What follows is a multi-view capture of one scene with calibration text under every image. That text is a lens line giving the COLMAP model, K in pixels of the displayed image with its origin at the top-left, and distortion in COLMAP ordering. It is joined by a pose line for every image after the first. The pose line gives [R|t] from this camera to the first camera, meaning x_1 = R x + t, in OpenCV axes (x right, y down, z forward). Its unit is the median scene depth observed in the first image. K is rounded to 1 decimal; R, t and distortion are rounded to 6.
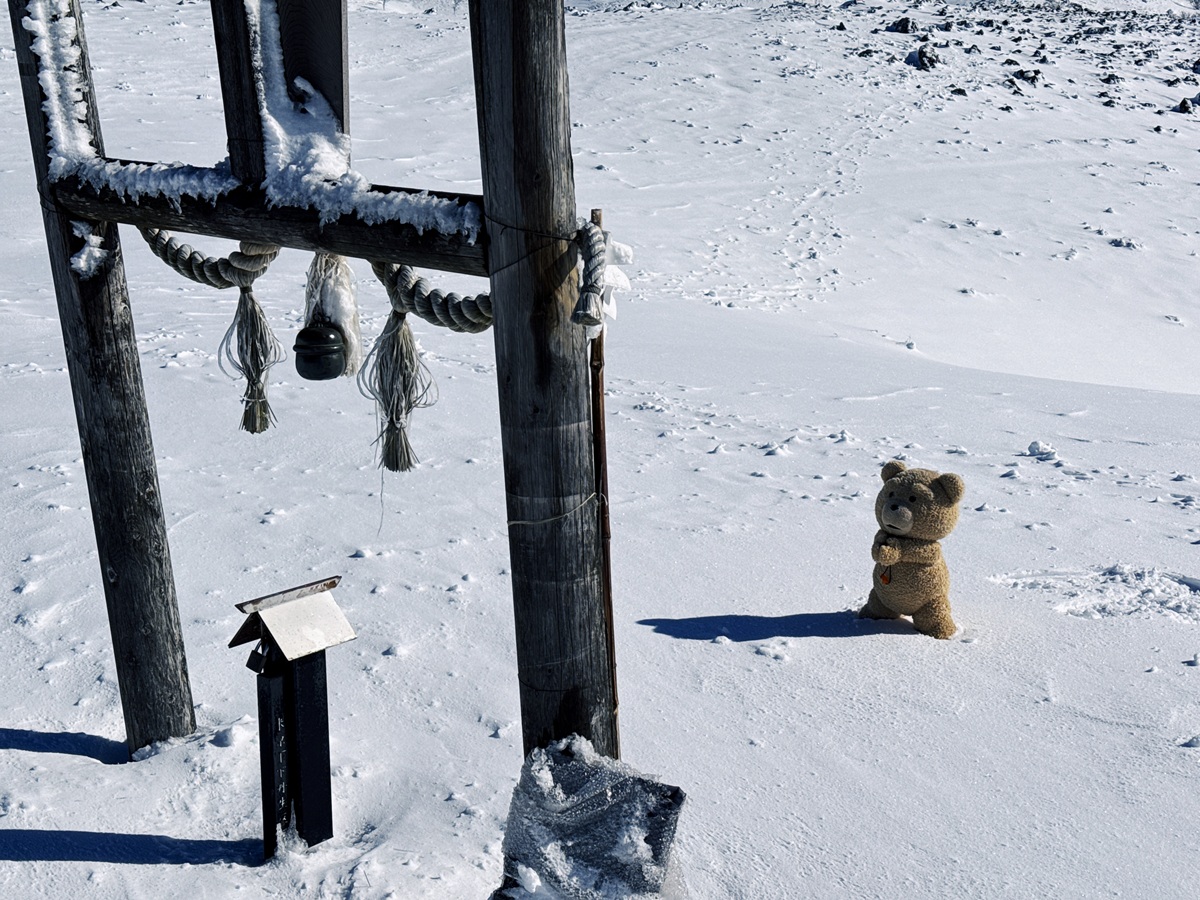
lens RADIAL K [[1651.0, 0, 603.6], [0, 1651.0, 452.7], [0, 0, 1]] dist [0.129414, 0.000000]
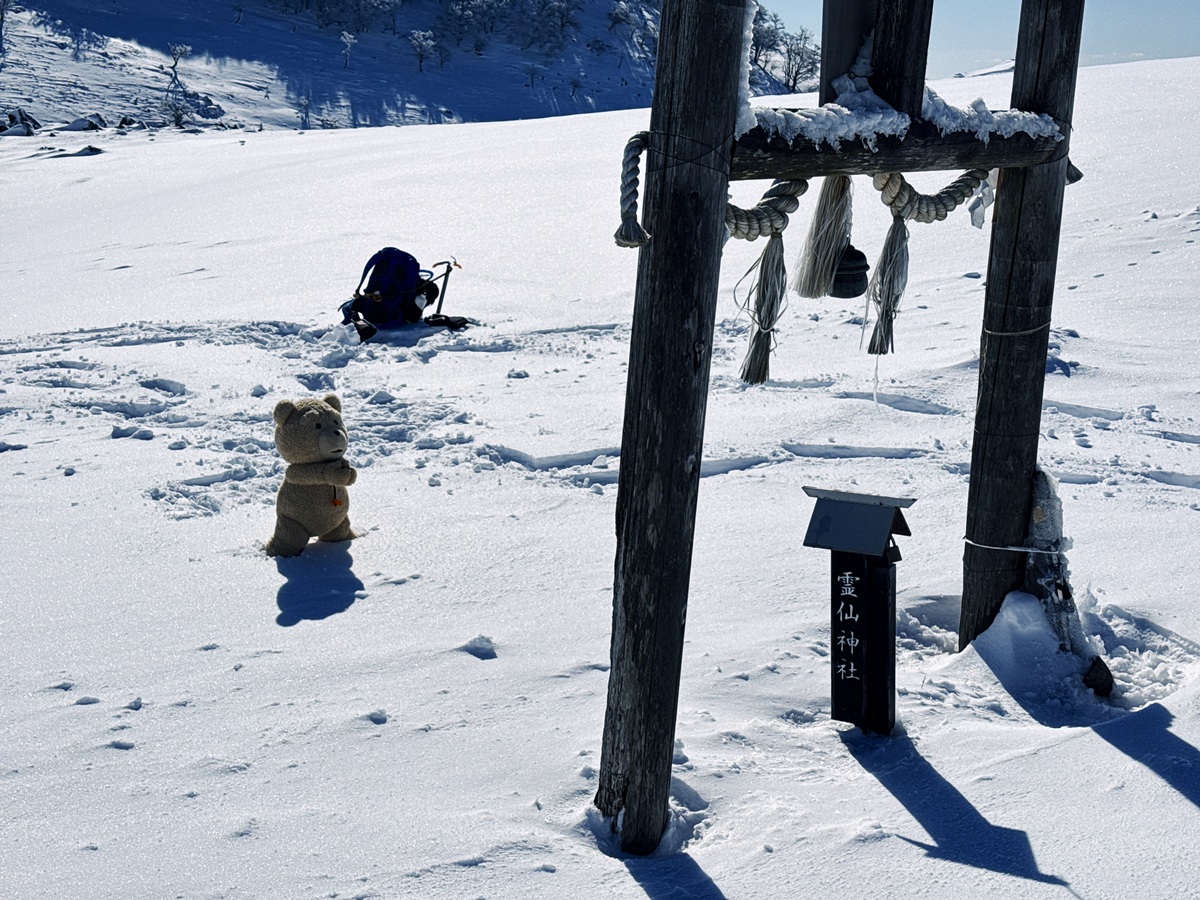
lens RADIAL K [[1651.0, 0, 600.1], [0, 1651.0, 452.8], [0, 0, 1]] dist [0.129414, 0.000000]
pose [[-0.126709, -0.210316, 0.969387, -1.157665], [0.205312, 0.950541, 0.233063, -0.220350], [-0.970460, 0.228558, -0.077262, 1.173523]]
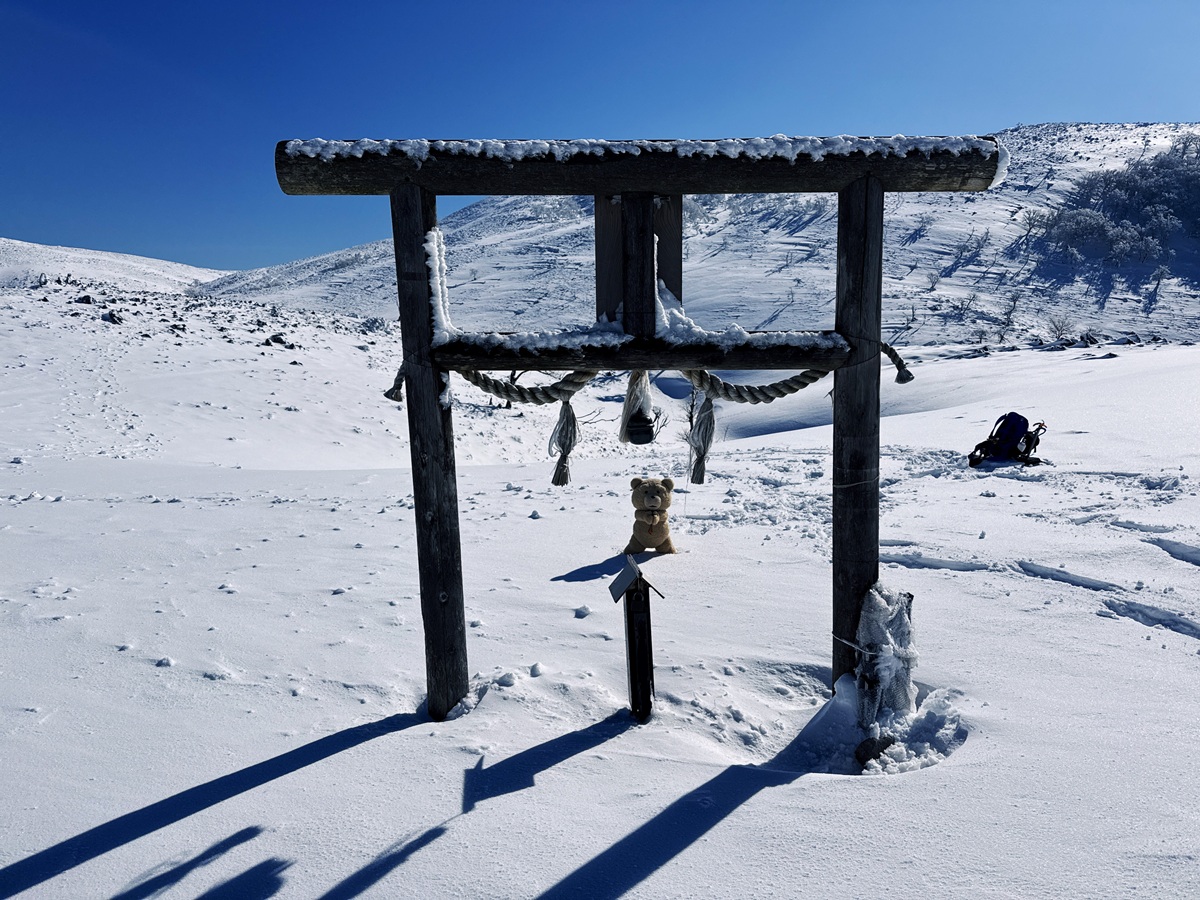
lens RADIAL K [[844.2, 0, 607.2], [0, 844.2, 449.5], [0, 0, 1]] dist [0.006909, -0.002642]
pose [[0.715670, -0.110663, 0.689616, -0.773754], [0.165903, 0.986044, -0.013940, -0.029507], [-0.678449, 0.124385, 0.724041, 0.330106]]
